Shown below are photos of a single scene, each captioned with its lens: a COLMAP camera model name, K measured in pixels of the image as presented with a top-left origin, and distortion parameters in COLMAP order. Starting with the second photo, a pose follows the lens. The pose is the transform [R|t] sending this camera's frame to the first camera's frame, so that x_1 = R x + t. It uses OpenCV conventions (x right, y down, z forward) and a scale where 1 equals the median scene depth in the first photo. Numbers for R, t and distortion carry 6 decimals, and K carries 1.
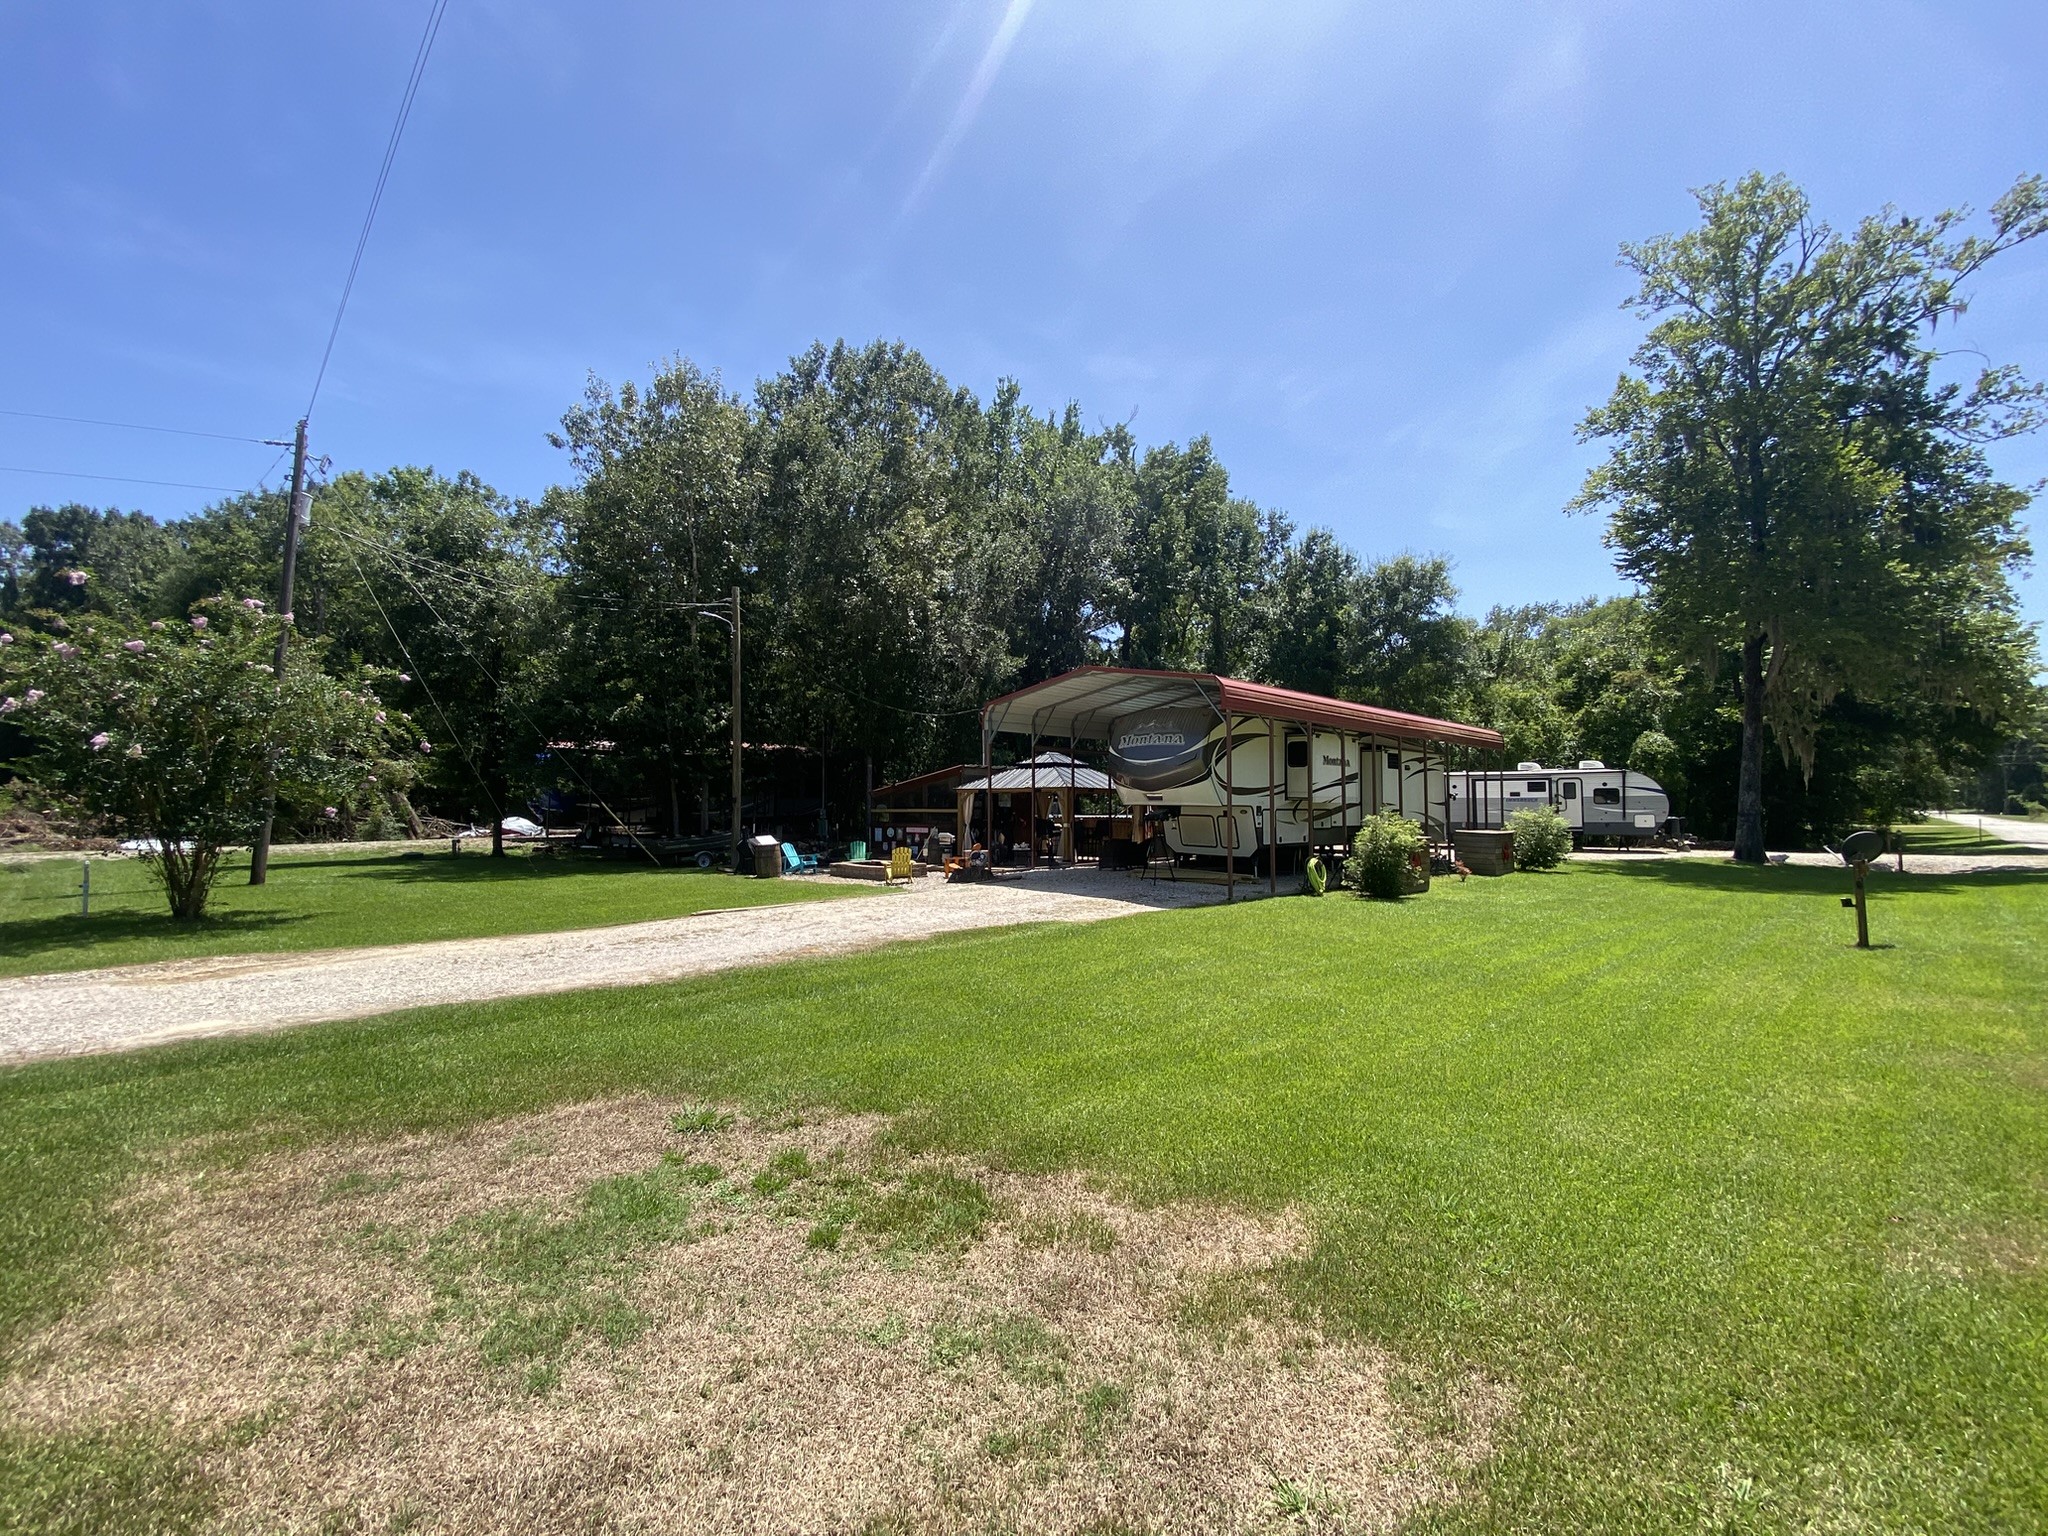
lens RADIAL K [[822.9, 0, 1024.0], [0, 822.9, 768.0], [0, 0, 1]] dist [0.080980, -0.036413]
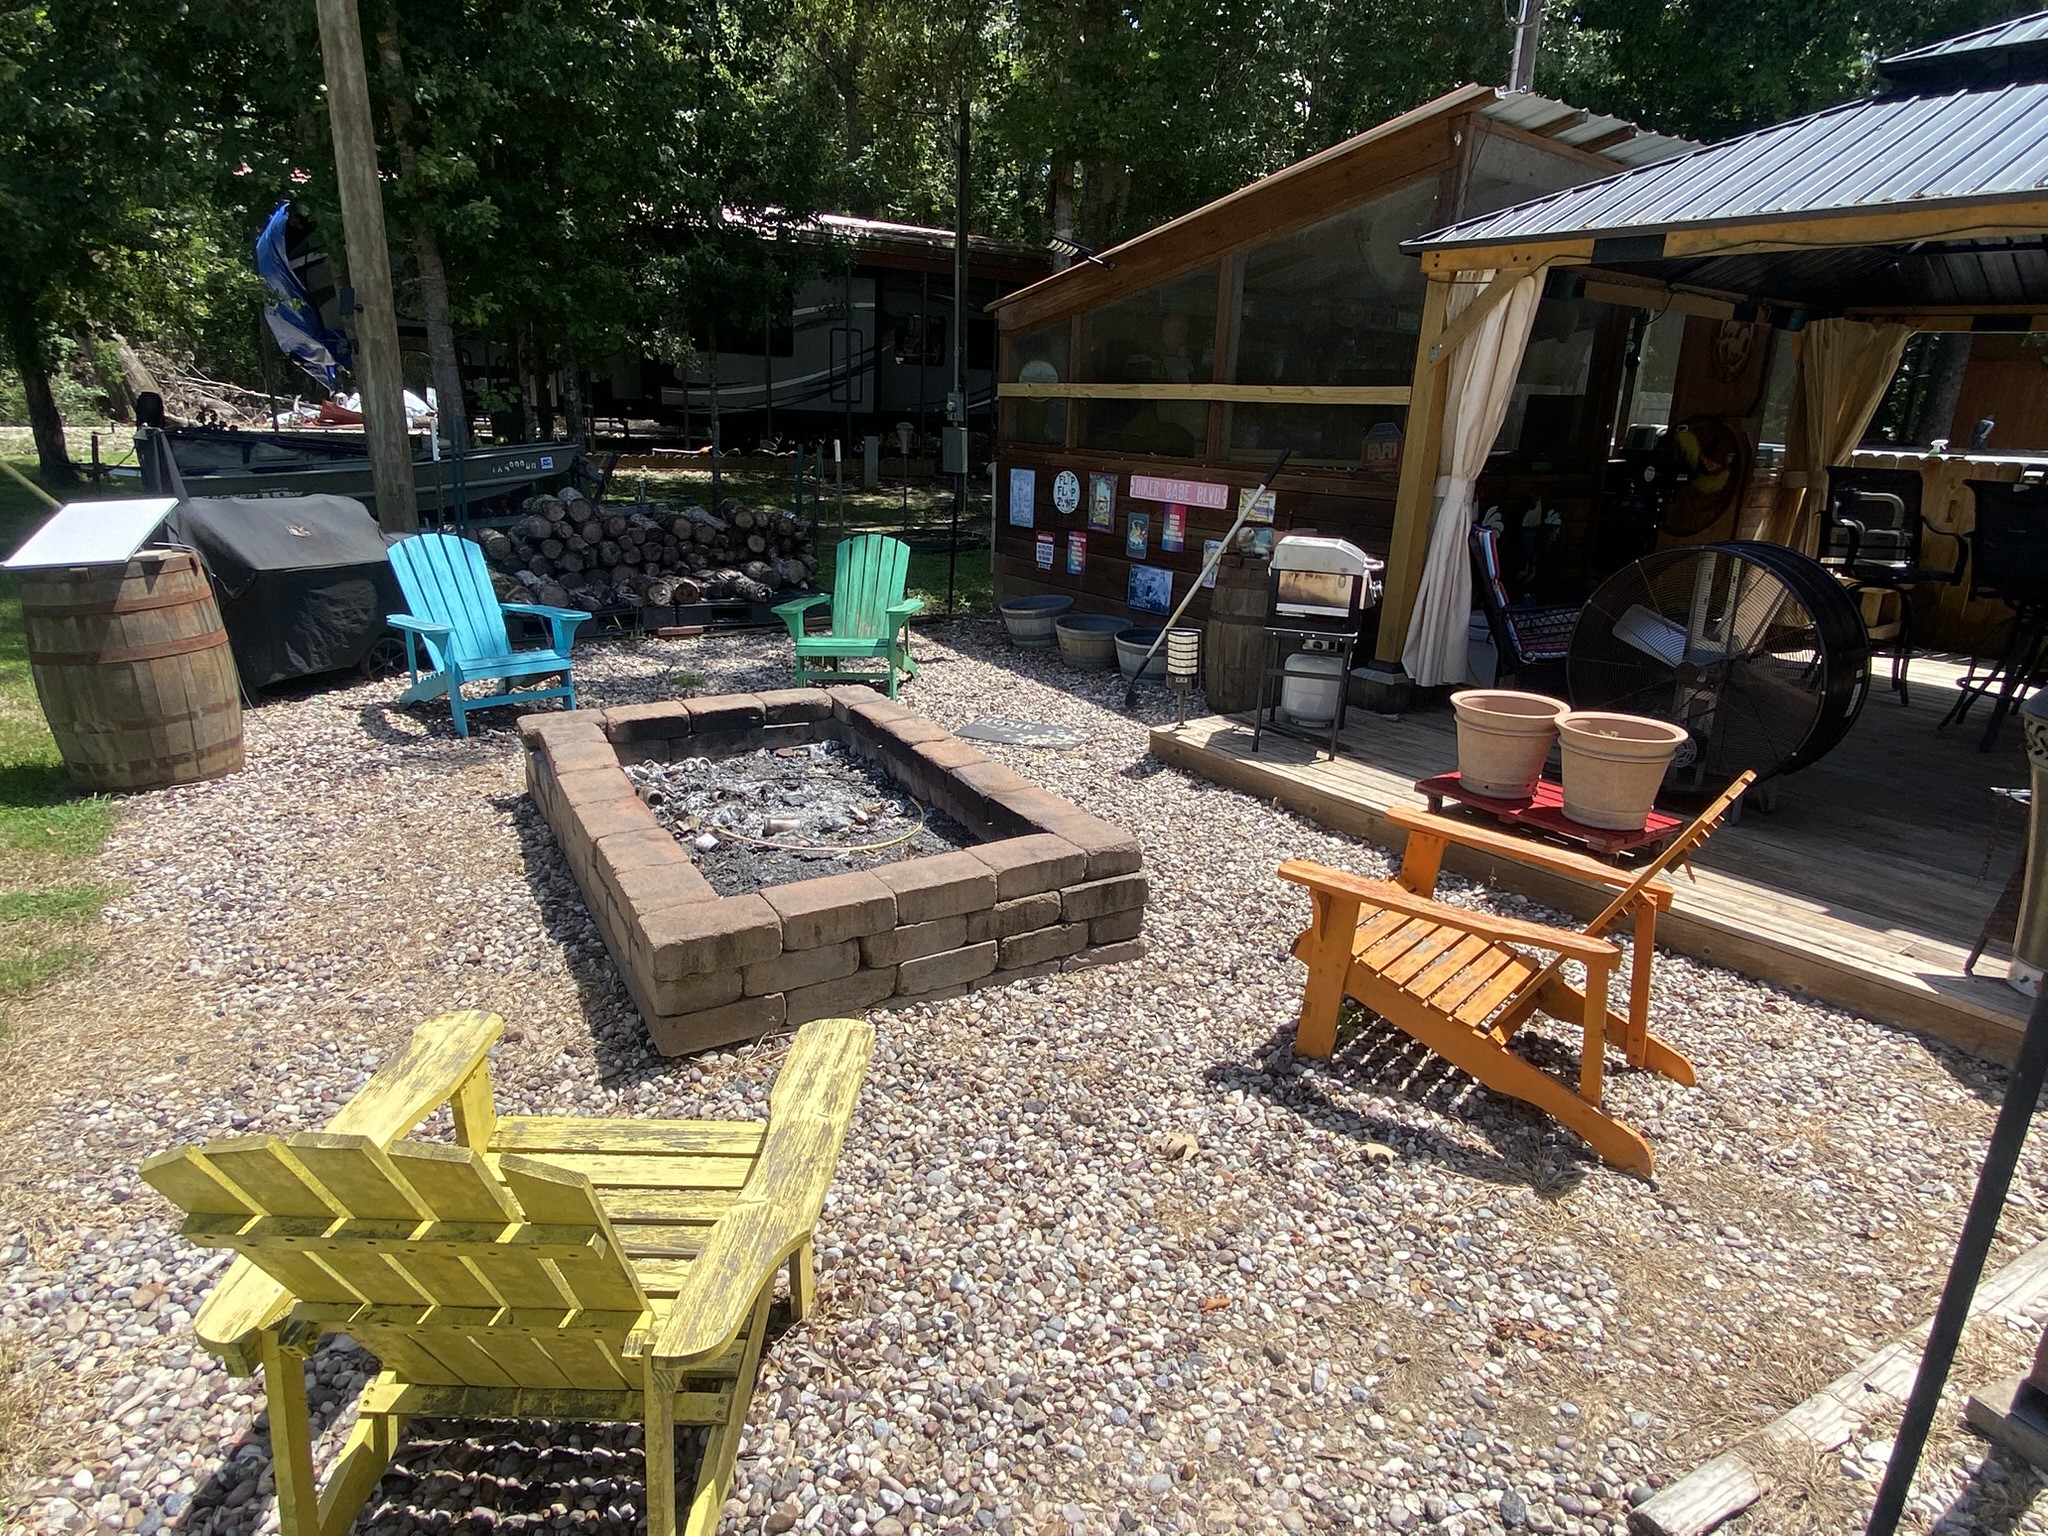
lens RADIAL K [[1159.5, 0, 1024.0], [0, 1159.5, 768.0], [0, 0, 1]] dist [-0.000898, -0.012245]
pose [[0.947726, 0.126032, -0.293139, -0.074435], [-0.018522, 0.938870, 0.343773, 0.042484], [0.318546, -0.320373, 0.892126, 0.730934]]
